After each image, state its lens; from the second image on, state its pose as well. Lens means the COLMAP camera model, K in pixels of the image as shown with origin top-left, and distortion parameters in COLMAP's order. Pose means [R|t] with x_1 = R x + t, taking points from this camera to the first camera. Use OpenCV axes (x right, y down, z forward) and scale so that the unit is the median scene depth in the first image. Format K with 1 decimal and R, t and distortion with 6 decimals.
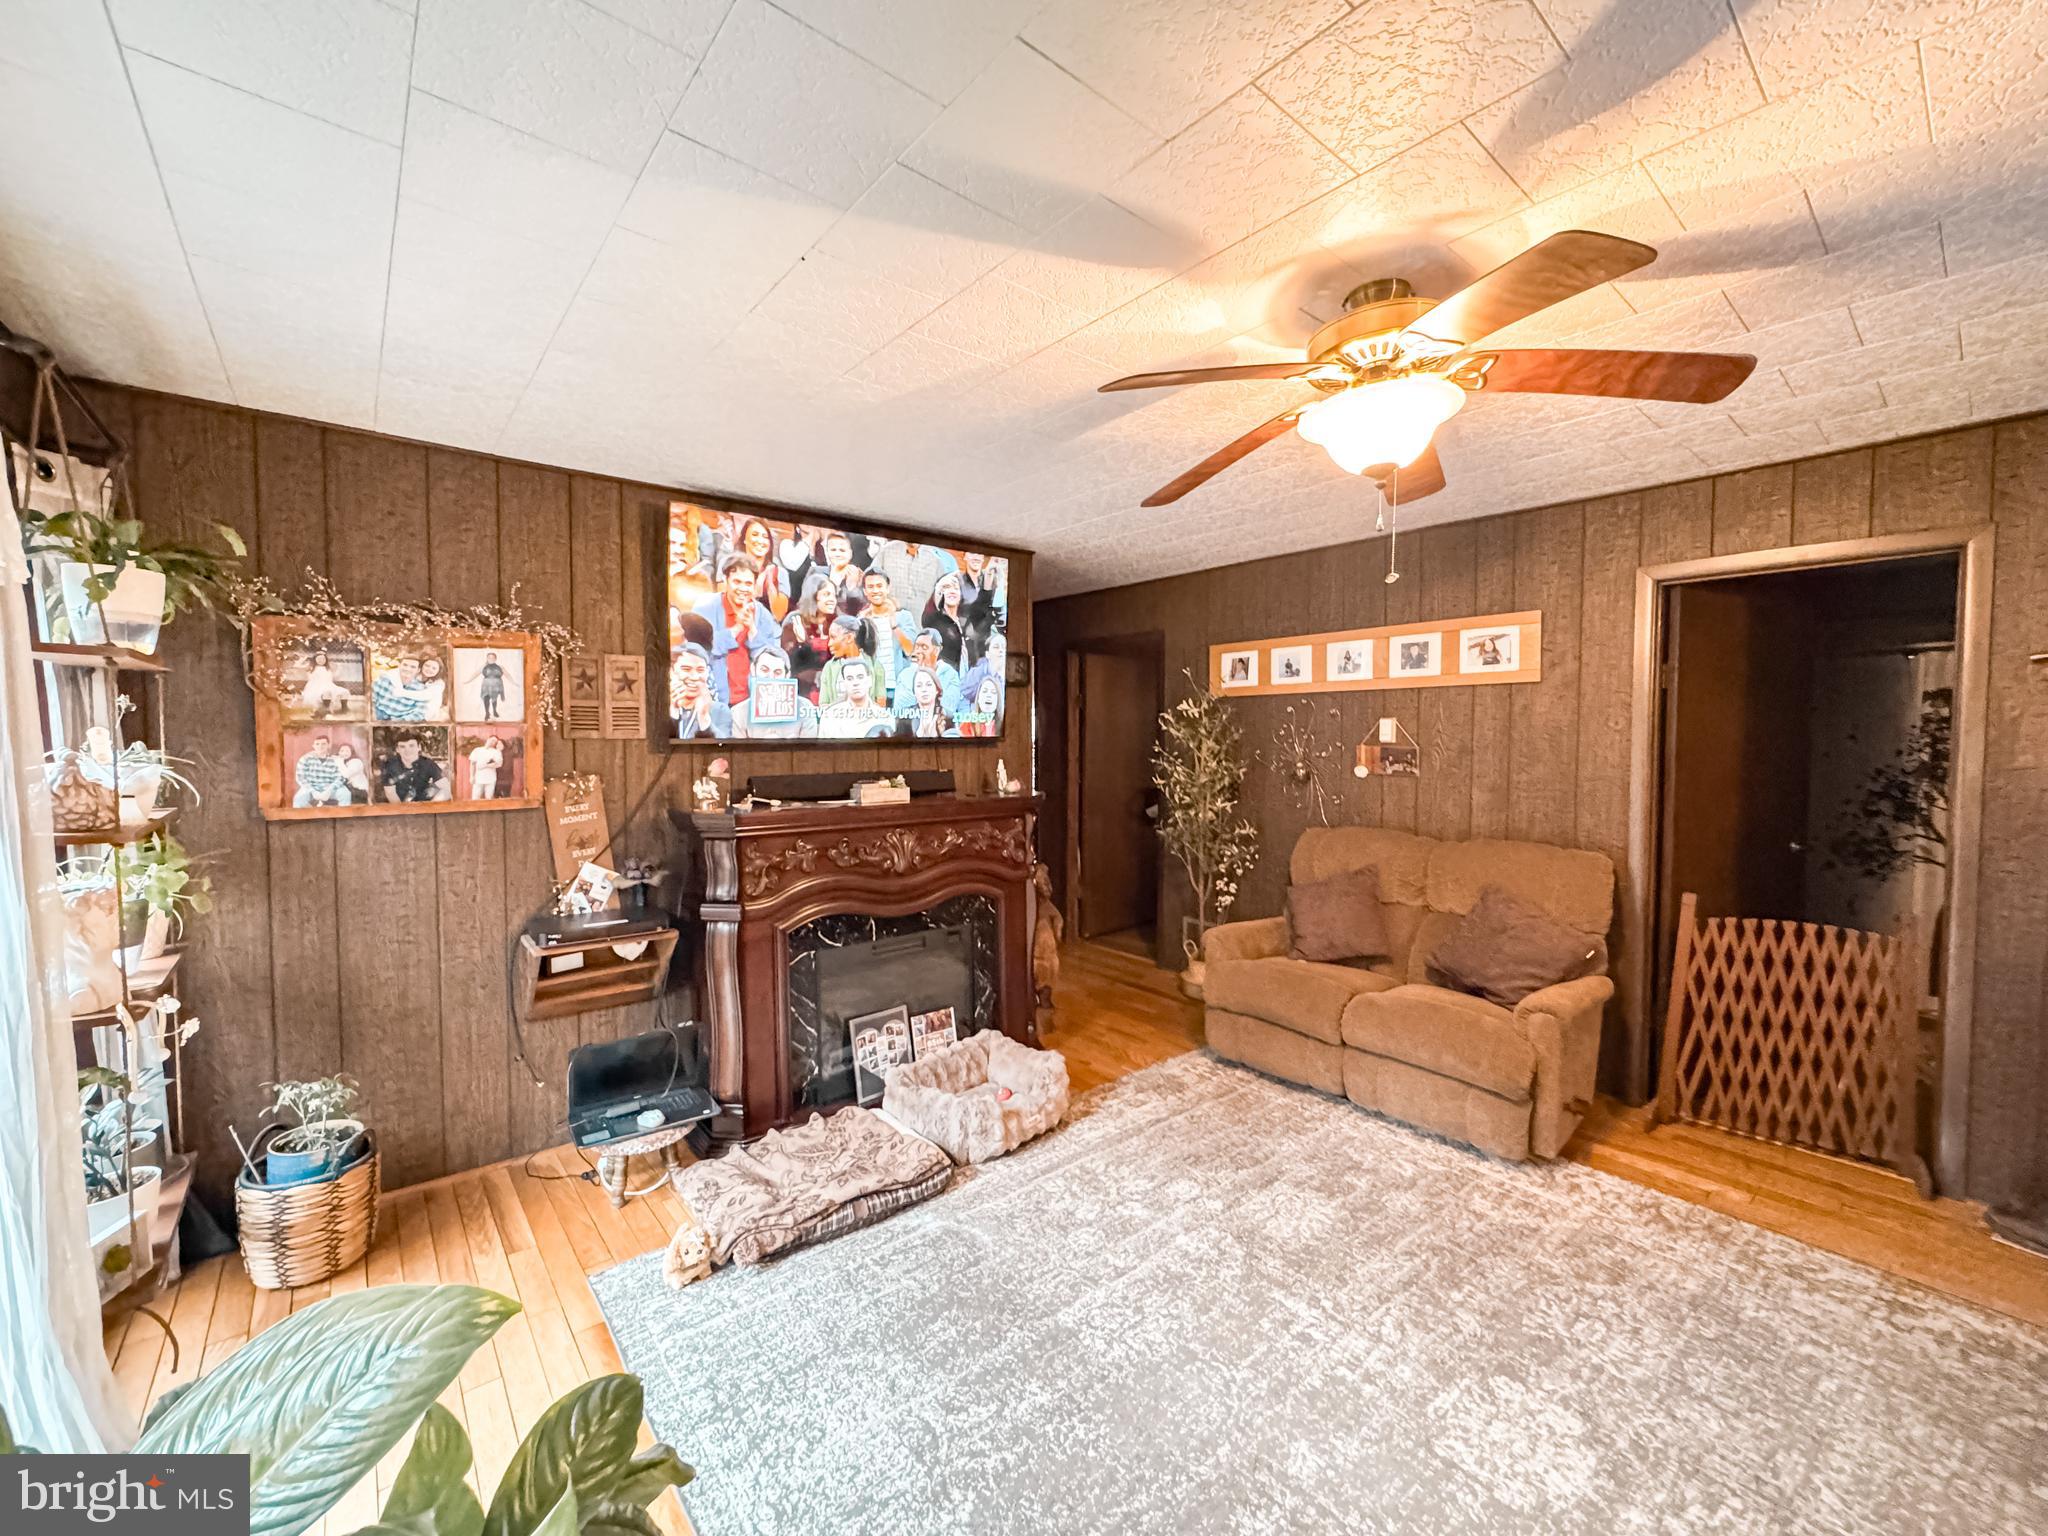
lens RADIAL K [[820.8, 0, 1023.8], [0, 820.8, 763.0], [0, 0, 1]] dist [-0.001700, 0.000432]
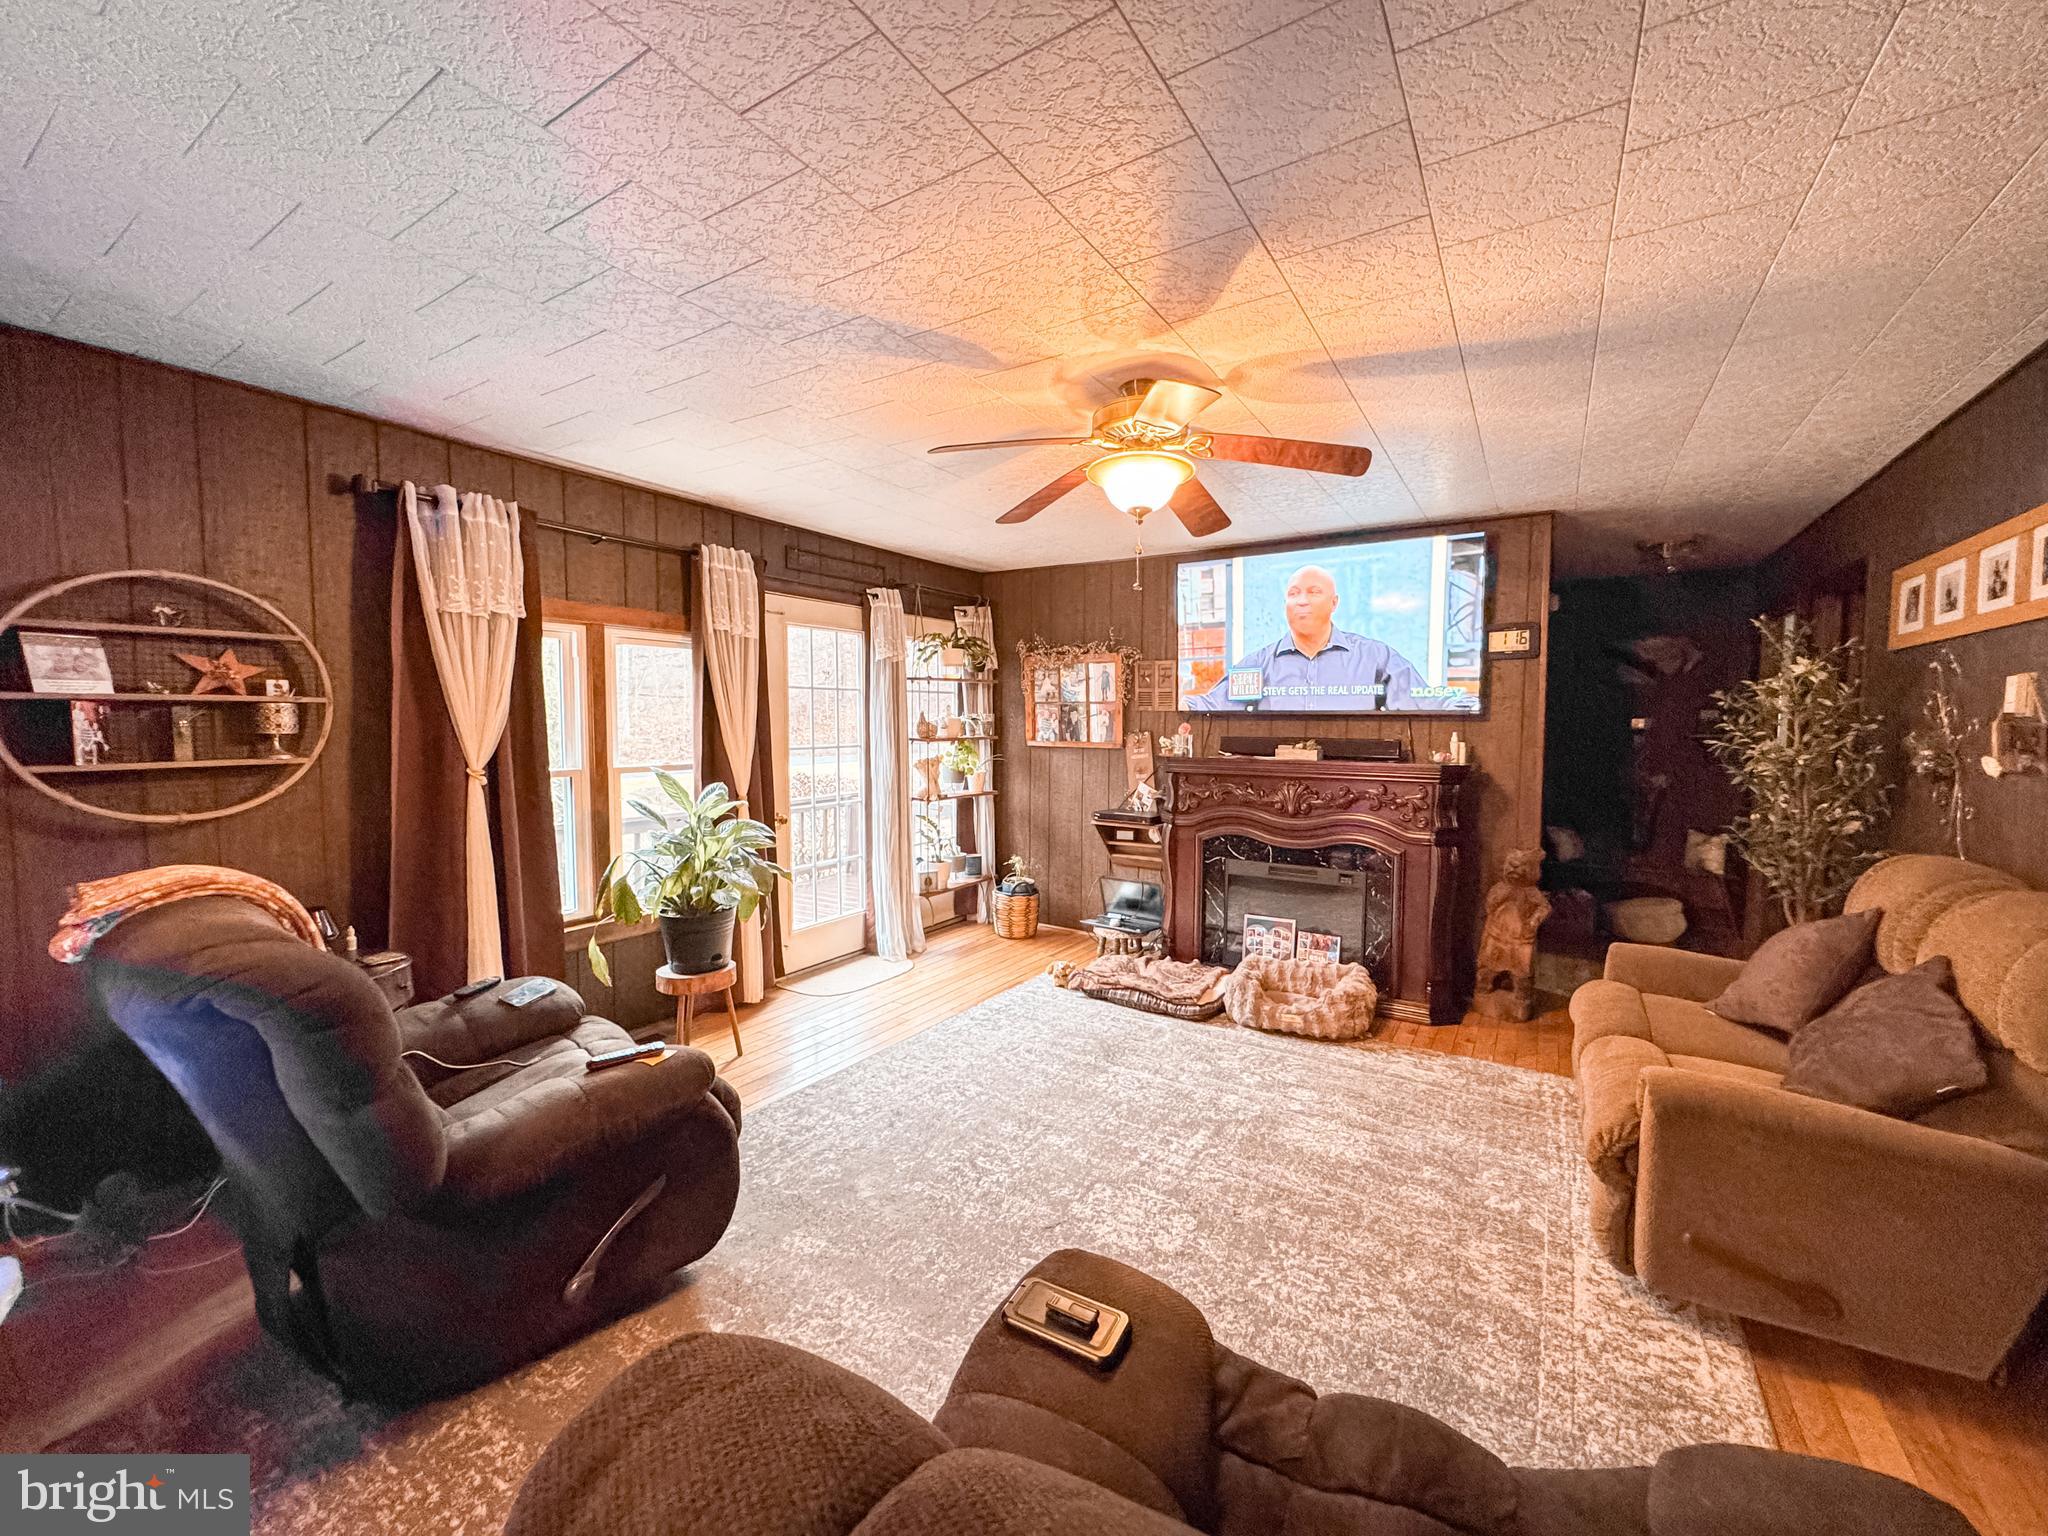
lens RADIAL K [[820.8, 0, 1023.8], [0, 820.8, 763.0], [0, 0, 1]] dist [-0.001700, 0.000432]
pose [[0.302002, 0.055669, -0.951681, 1.141447], [-0.039171, 0.998175, 0.045959, 0.011992], [0.952502, 0.023398, 0.303631, 0.254272]]
